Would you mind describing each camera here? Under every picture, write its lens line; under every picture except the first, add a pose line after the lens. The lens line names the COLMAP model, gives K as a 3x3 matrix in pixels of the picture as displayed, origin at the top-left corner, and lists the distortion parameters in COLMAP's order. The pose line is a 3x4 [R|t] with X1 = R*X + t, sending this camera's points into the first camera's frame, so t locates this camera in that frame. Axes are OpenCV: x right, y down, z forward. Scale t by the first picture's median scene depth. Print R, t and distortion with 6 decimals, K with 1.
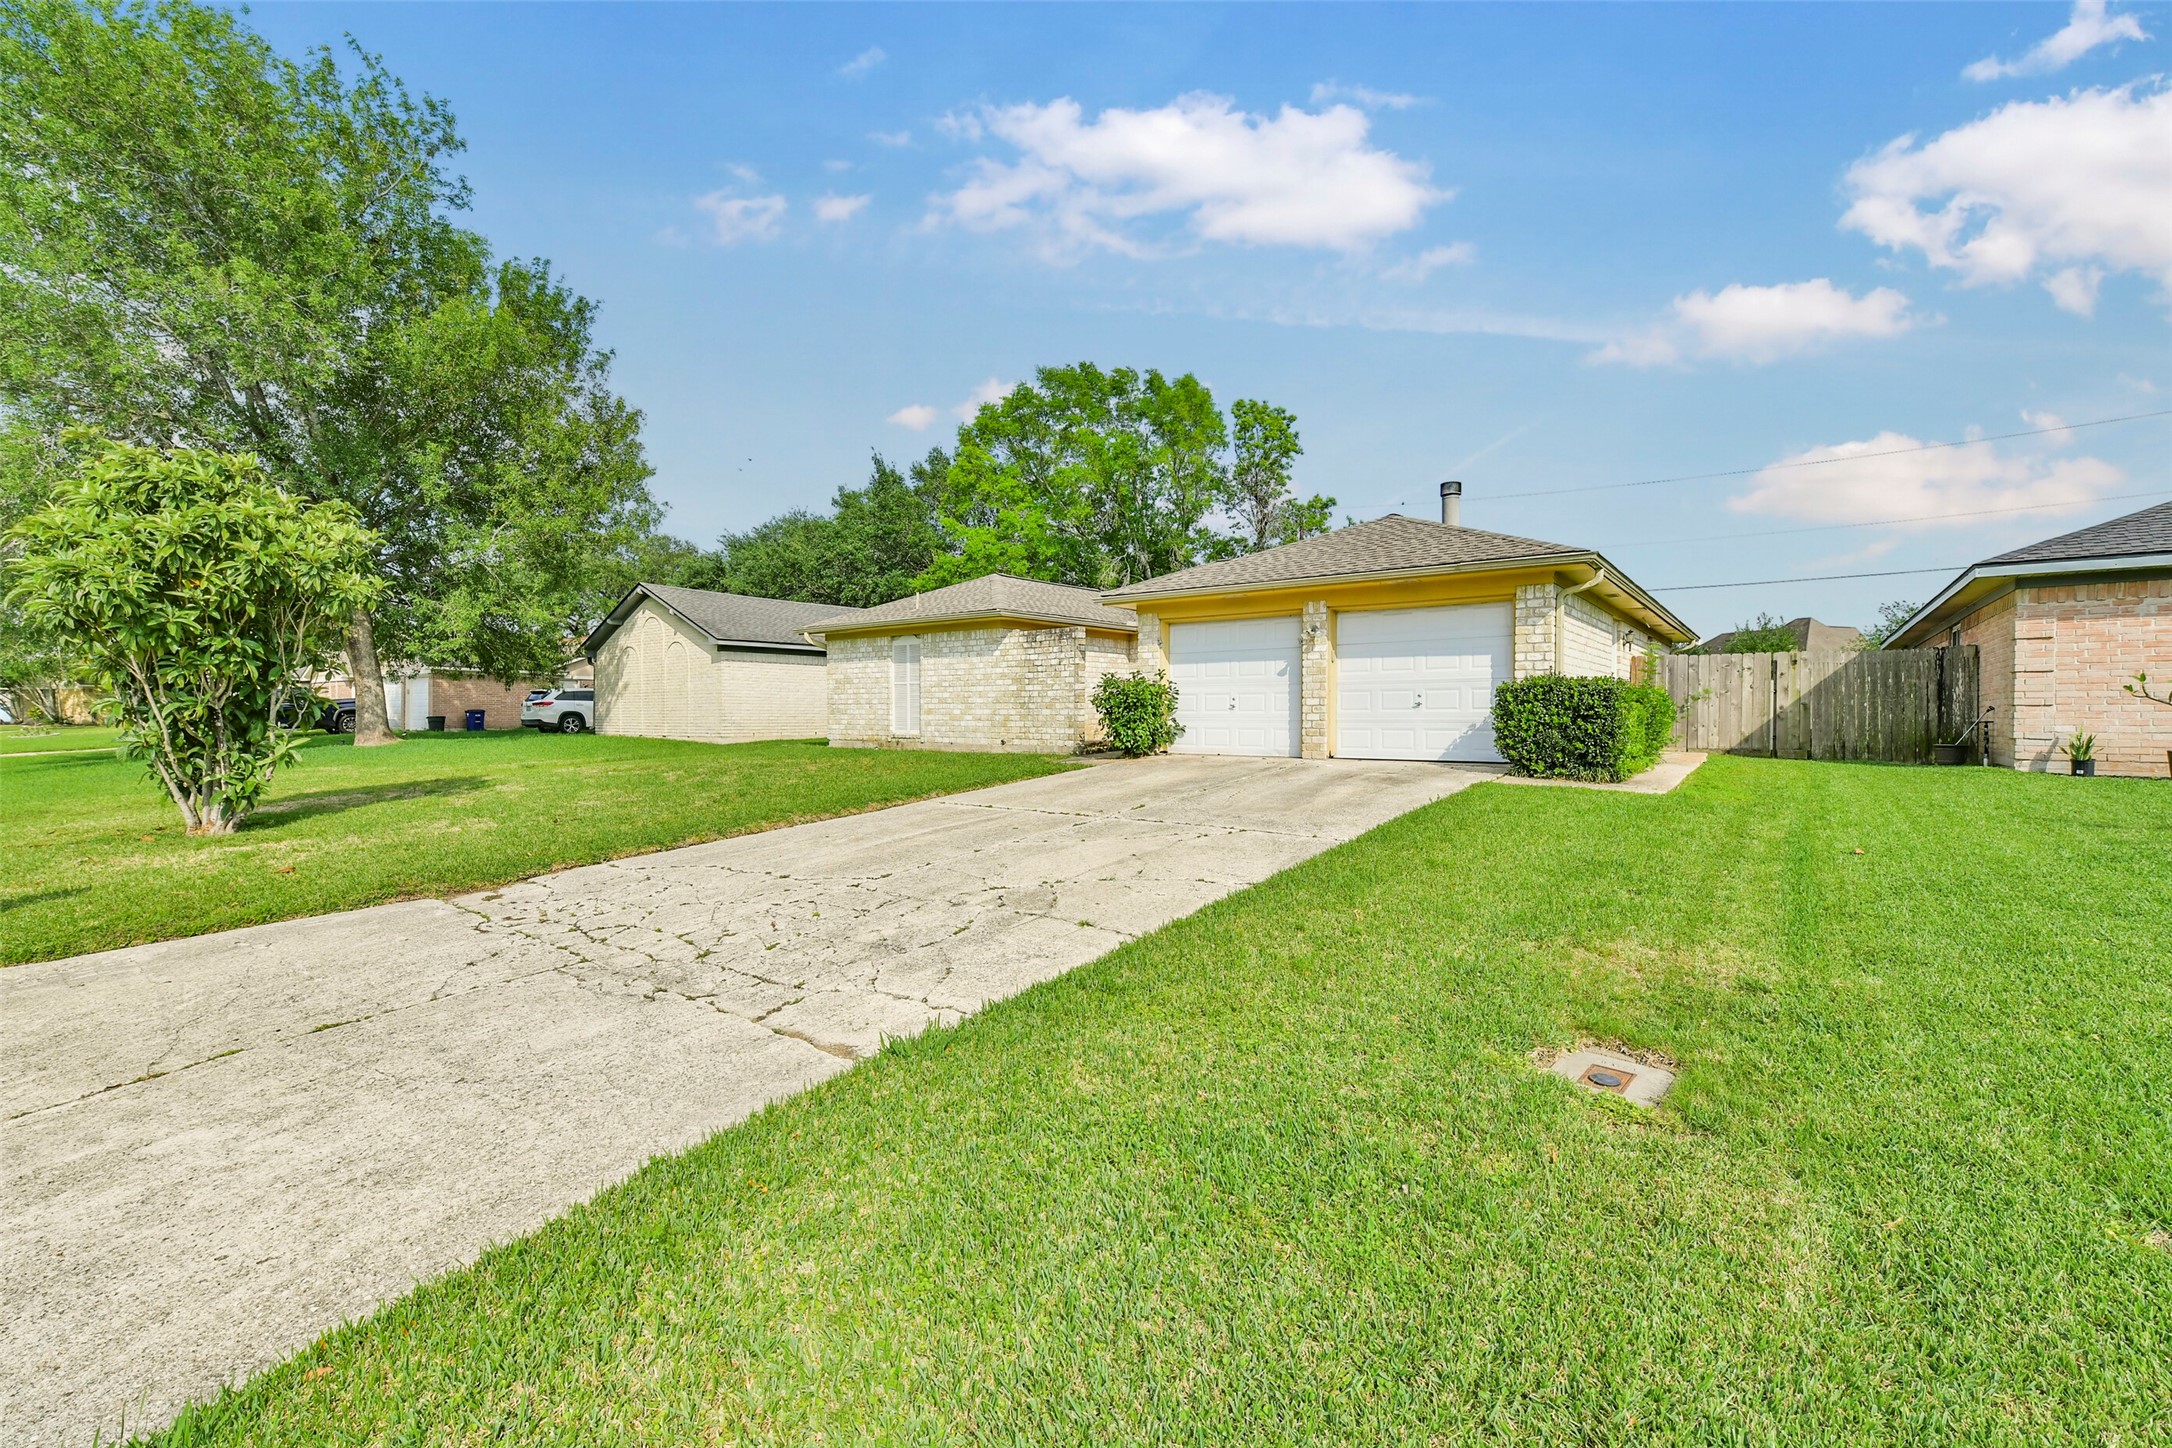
lens RADIAL K [[915.7, 0, 1084.4], [0, 915.7, 729.1], [0, 0, 1]] dist [-0.004508, -0.000376]
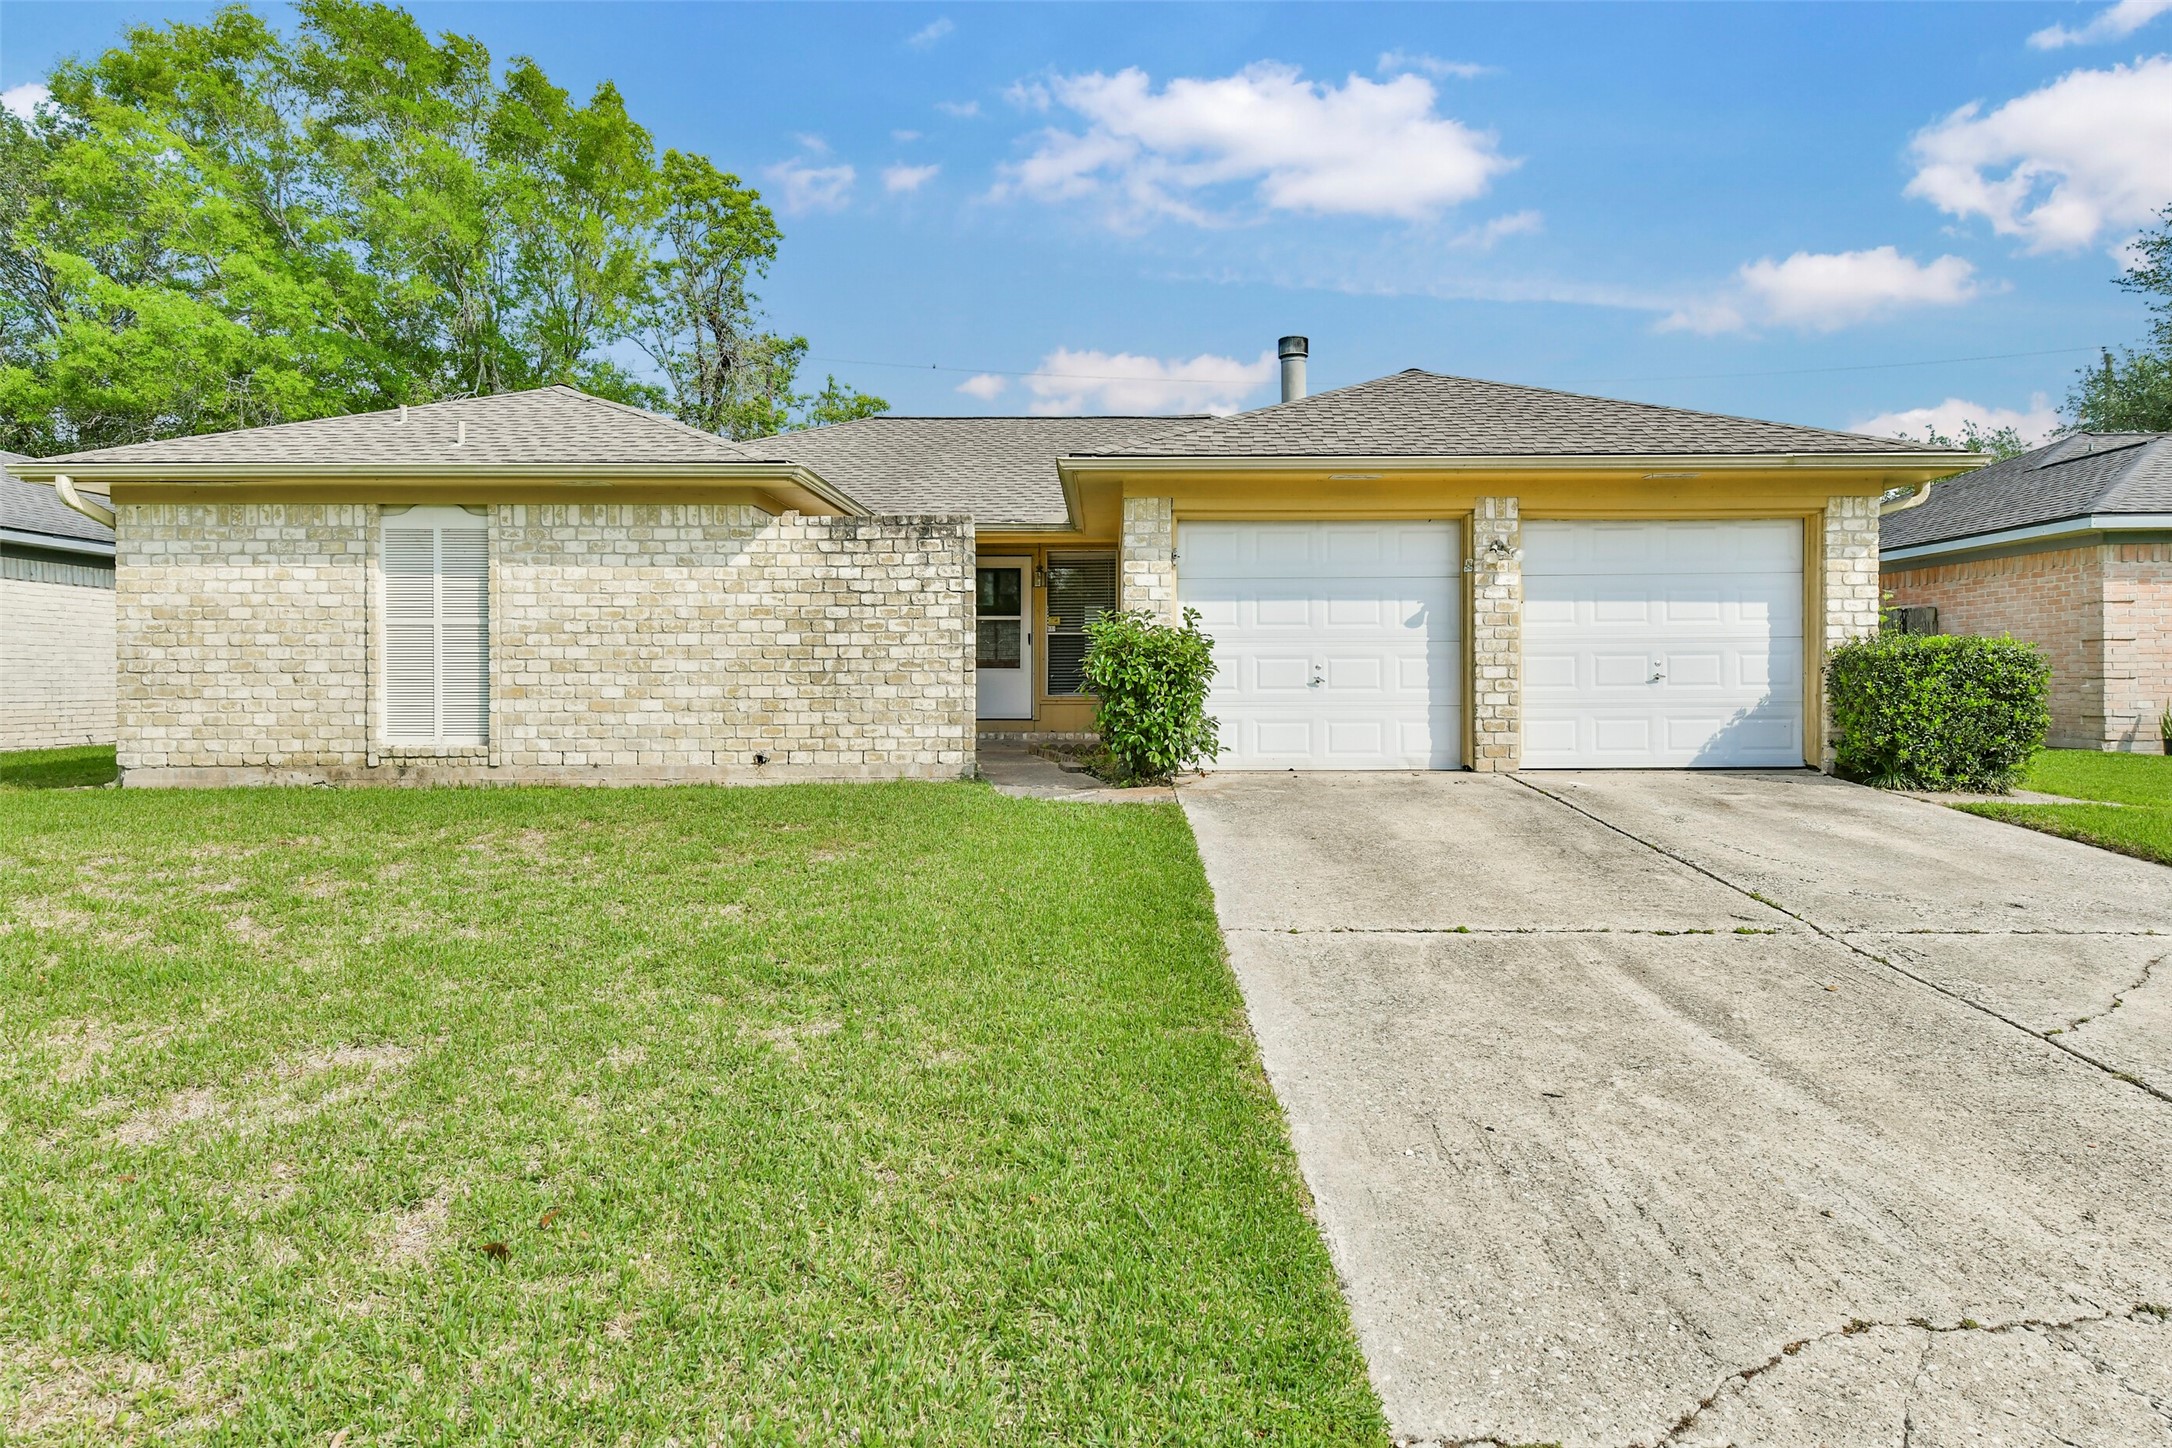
lens RADIAL K [[1339.3, 0, 1087.8], [0, 1339.3, 706.1], [0, 0, 1]] dist [0.018577, 0.001340]
pose [[0.793549, -0.014034, 0.608344, -0.379238], [0.013903, 0.999891, 0.004931, -0.013535], [-0.608347, 0.004545, 0.793658, 0.398006]]
